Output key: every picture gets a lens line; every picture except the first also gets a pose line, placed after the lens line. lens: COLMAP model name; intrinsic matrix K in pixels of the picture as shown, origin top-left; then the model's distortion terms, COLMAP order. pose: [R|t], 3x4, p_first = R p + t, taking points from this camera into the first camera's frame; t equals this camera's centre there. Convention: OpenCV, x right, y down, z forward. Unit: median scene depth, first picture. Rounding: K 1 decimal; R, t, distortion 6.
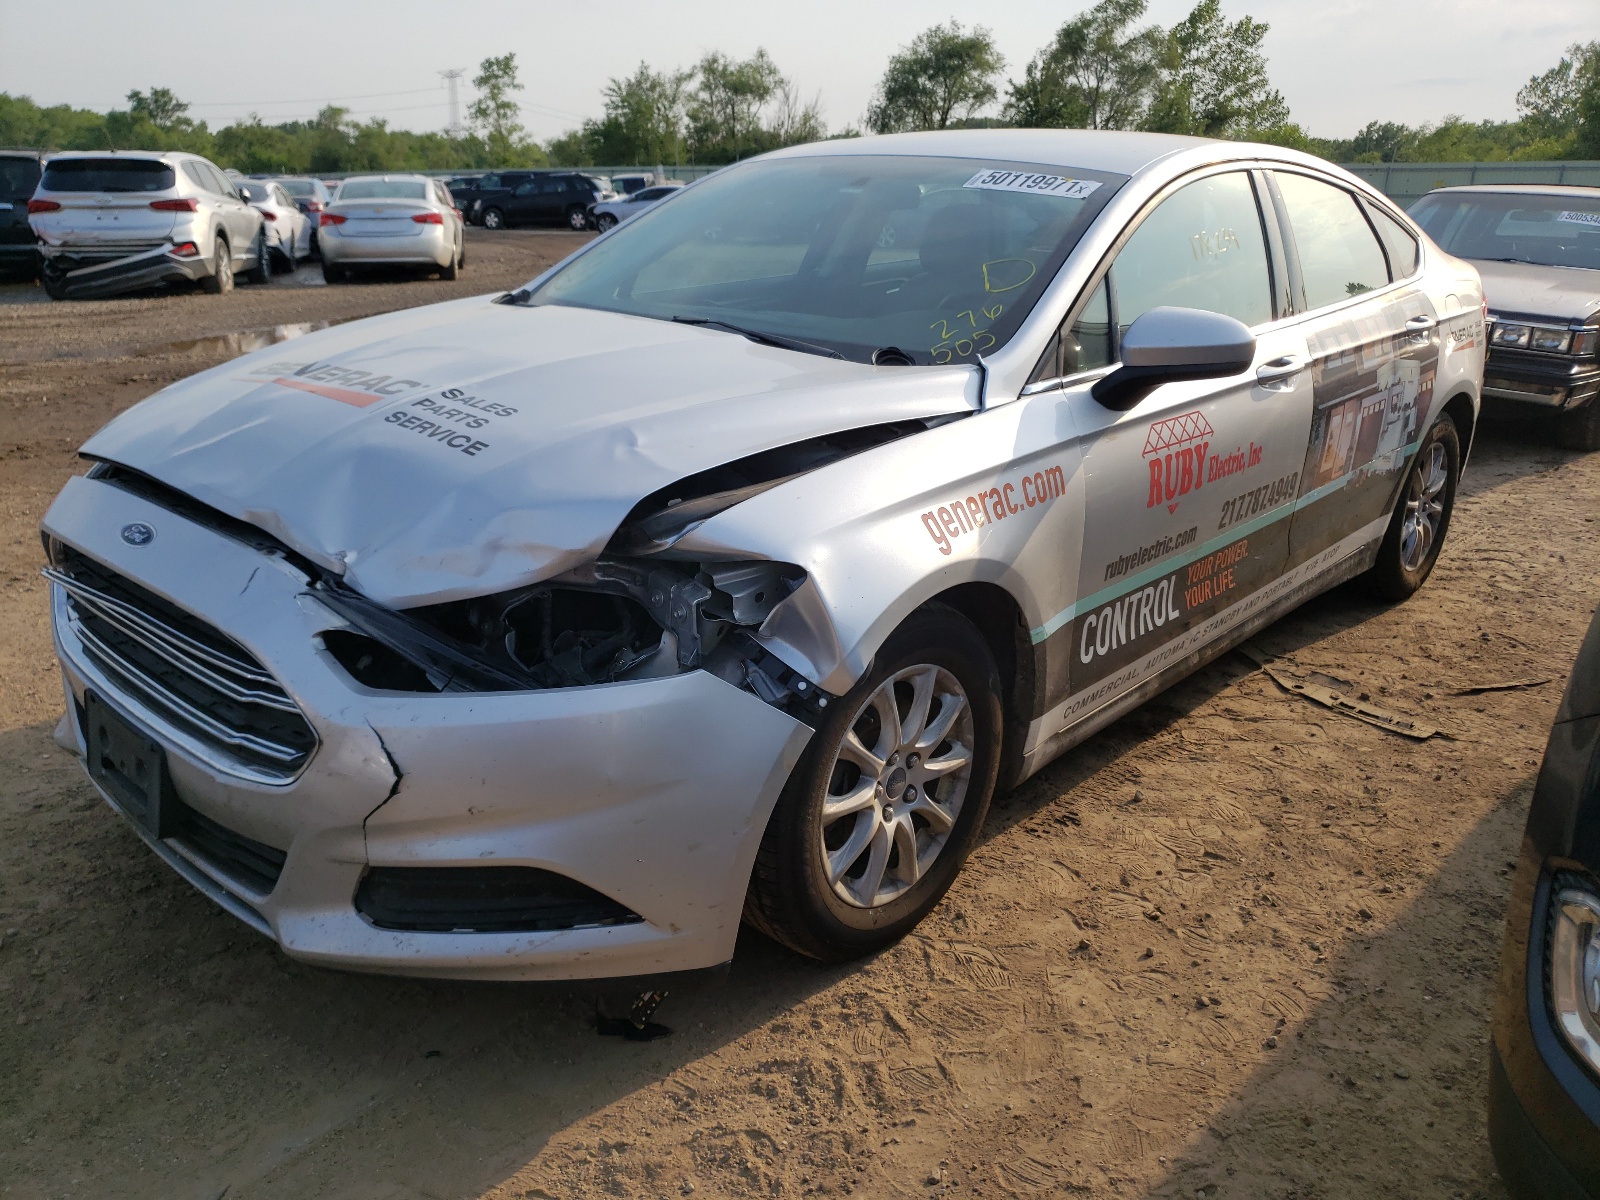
lens RADIAL K [[1285.2, 0, 800.0], [0, 1285.2, 600.0], [0, 0, 1]] dist [-0.034445, 0.067595]
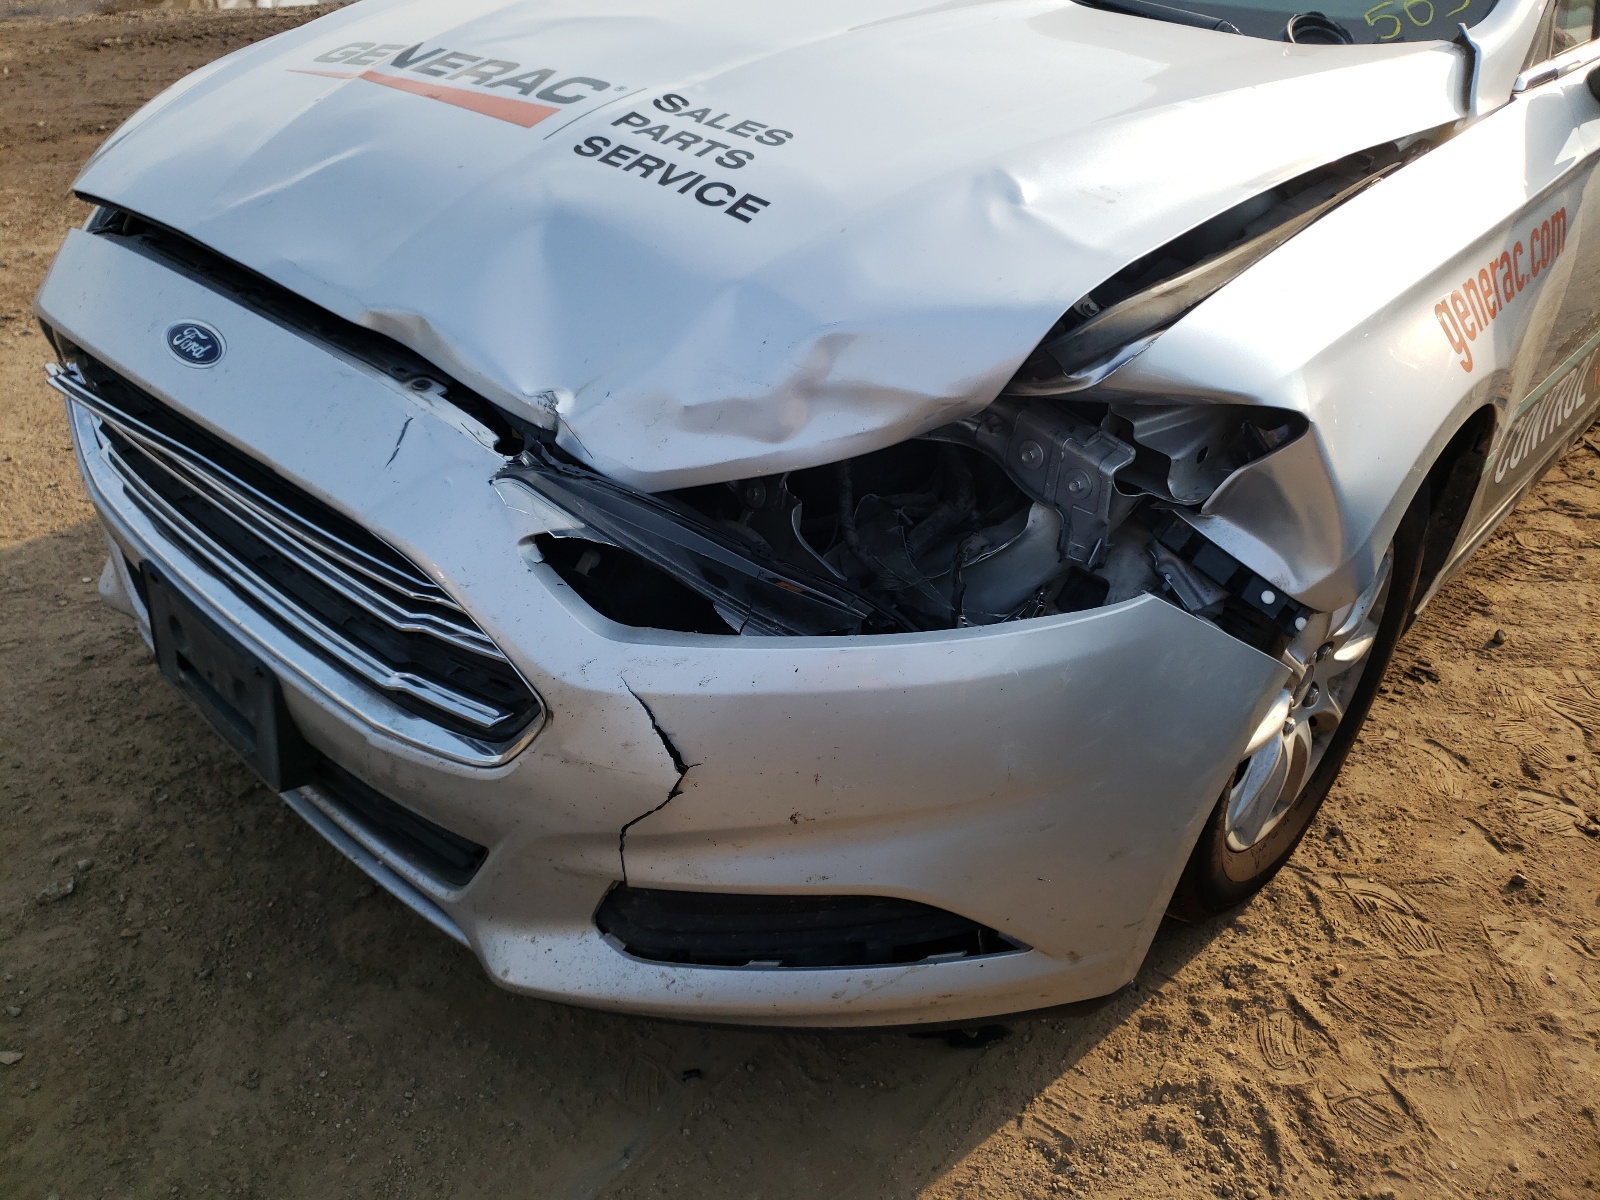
lens RADIAL K [[1244.8, 0, 800.0], [0, 1244.8, 600.0], [0, 0, 1]] dist [0.017647, 0.000520]
pose [[0.999991, -0.003487, -0.002291, -0.213226], [0.003950, 0.968056, 0.250704, -0.081050], [0.001344, -0.250710, 0.968061, 0.362707]]
